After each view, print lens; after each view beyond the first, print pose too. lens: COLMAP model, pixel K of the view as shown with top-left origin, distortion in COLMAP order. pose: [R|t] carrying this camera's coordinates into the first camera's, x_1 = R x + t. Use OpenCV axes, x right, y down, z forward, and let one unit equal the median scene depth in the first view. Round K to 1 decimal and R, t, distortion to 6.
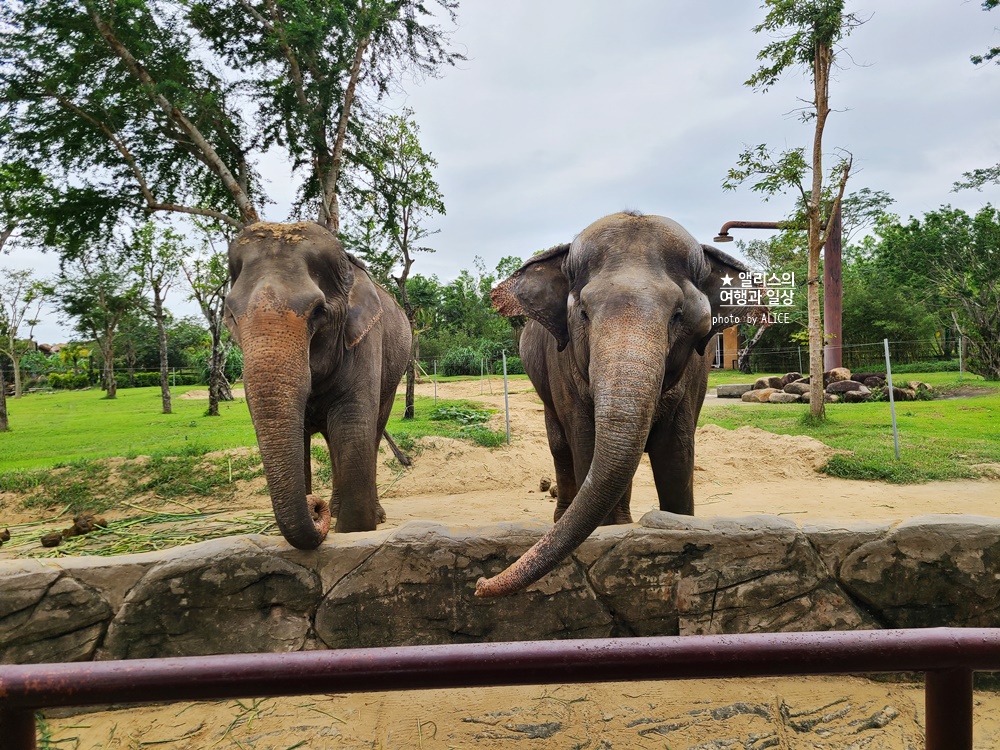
lens RADIAL K [[754.7, 0, 502.3], [0, 754.7, 380.9], [0, 0, 1]] dist [0.071444, -0.063064]
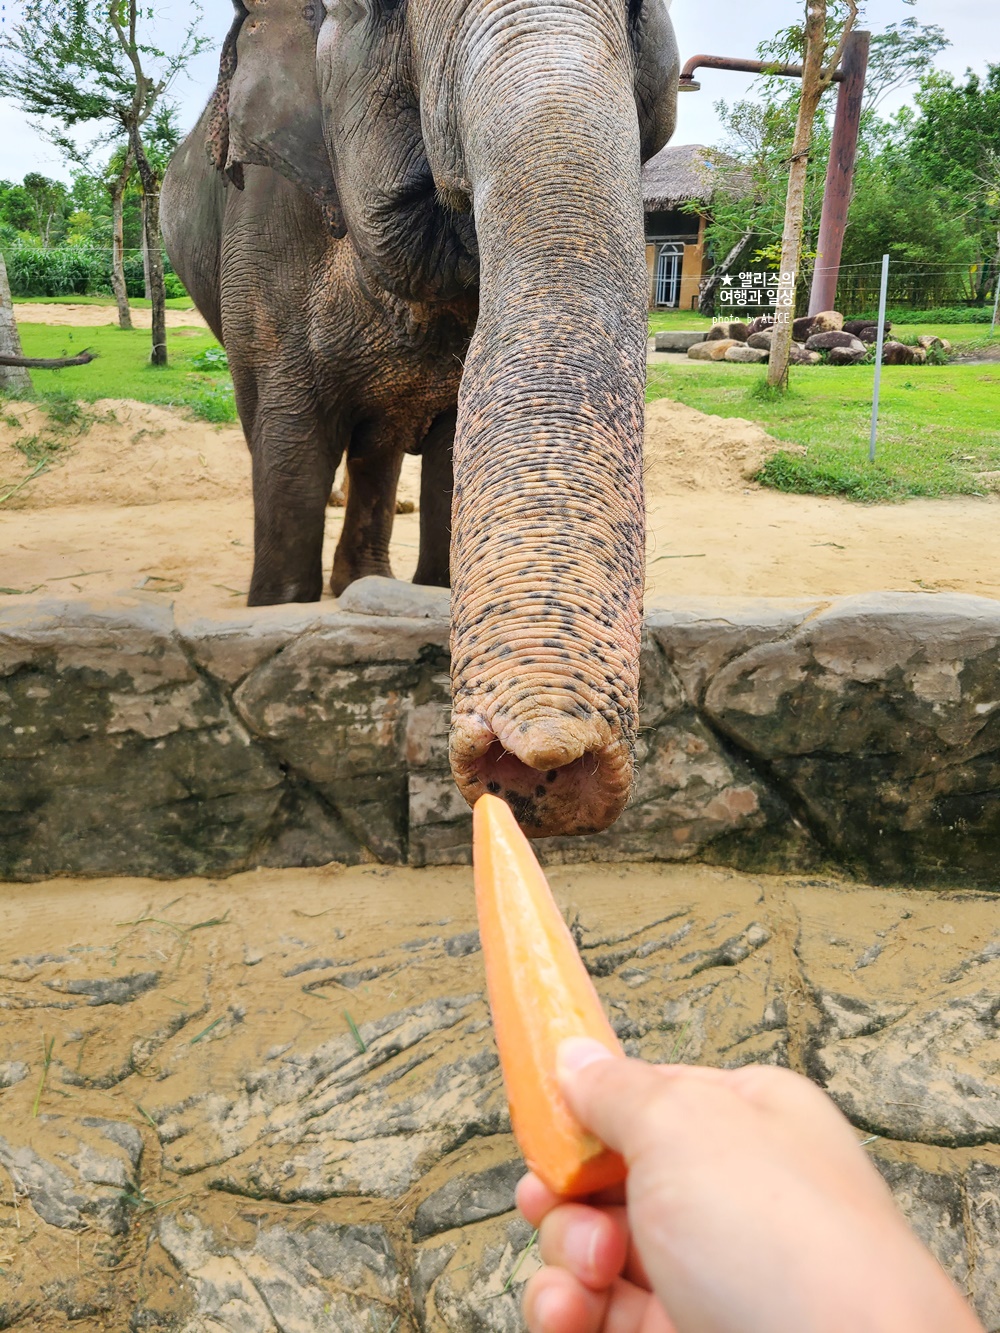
lens RADIAL K [[1006.1, 0, 498.1], [0, 1006.1, 651.9], [0, 0, 1]] dist [0.071444, -0.063064]
pose [[0.993507, 0.005442, 0.113638, 0.213952], [-0.040710, 0.949721, 0.310438, 0.006966], [-0.106235, -0.313049, 0.943777, 0.353982]]
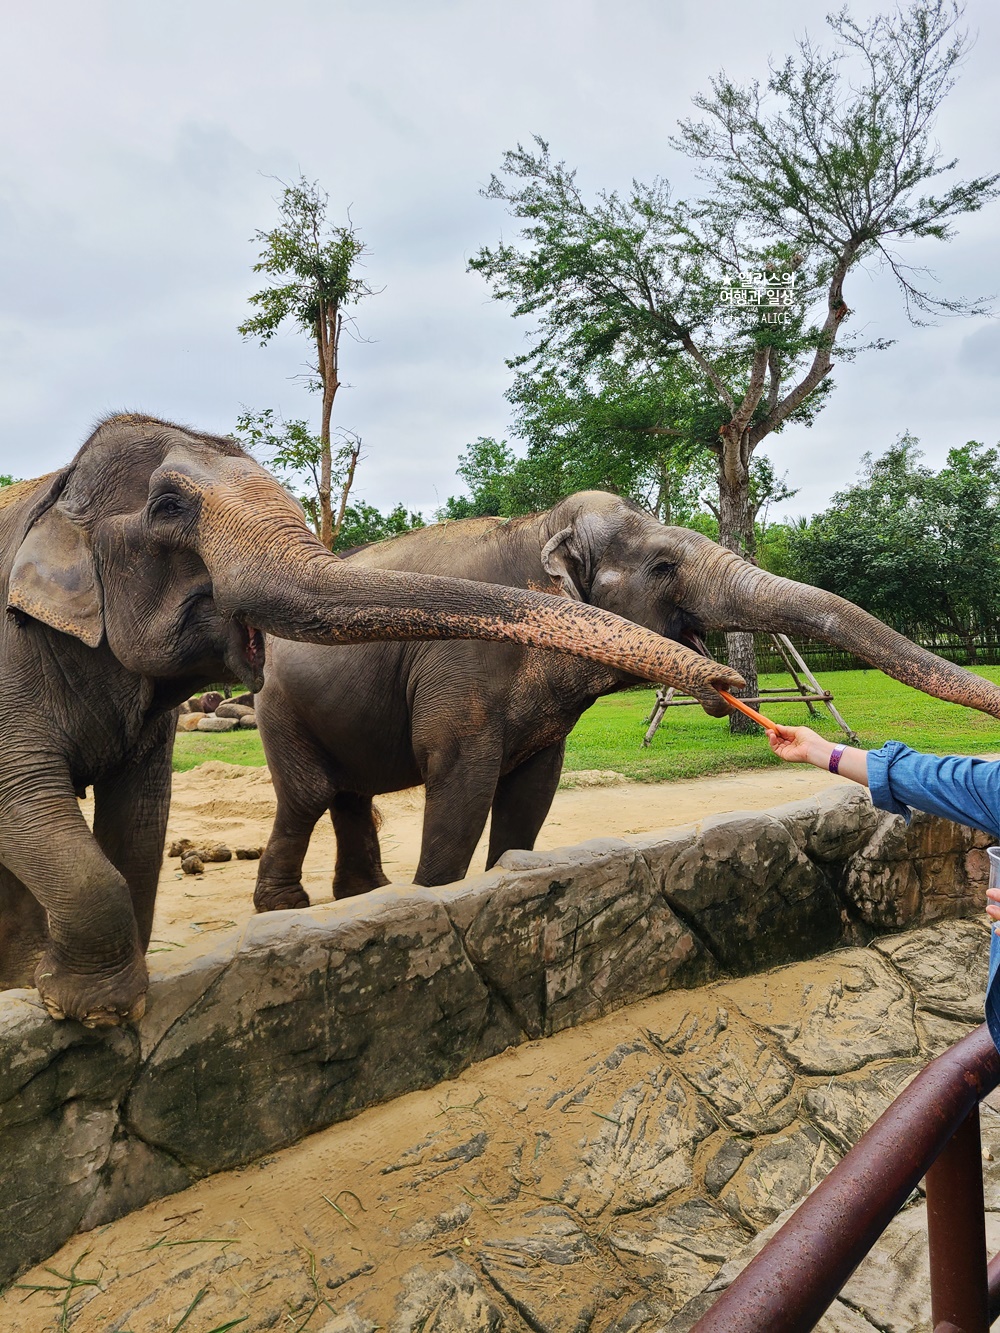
lens RADIAL K [[1006.1, 0, 485.1], [0, 1006.1, 654.7], [0, 0, 1]] dist [0.071444, -0.063064]
pose [[0.738111, -0.008545, 0.674625, -0.595322], [0.041689, 0.998587, -0.032963, -0.012364], [-0.673390, 0.052455, 0.737424, 0.178630]]
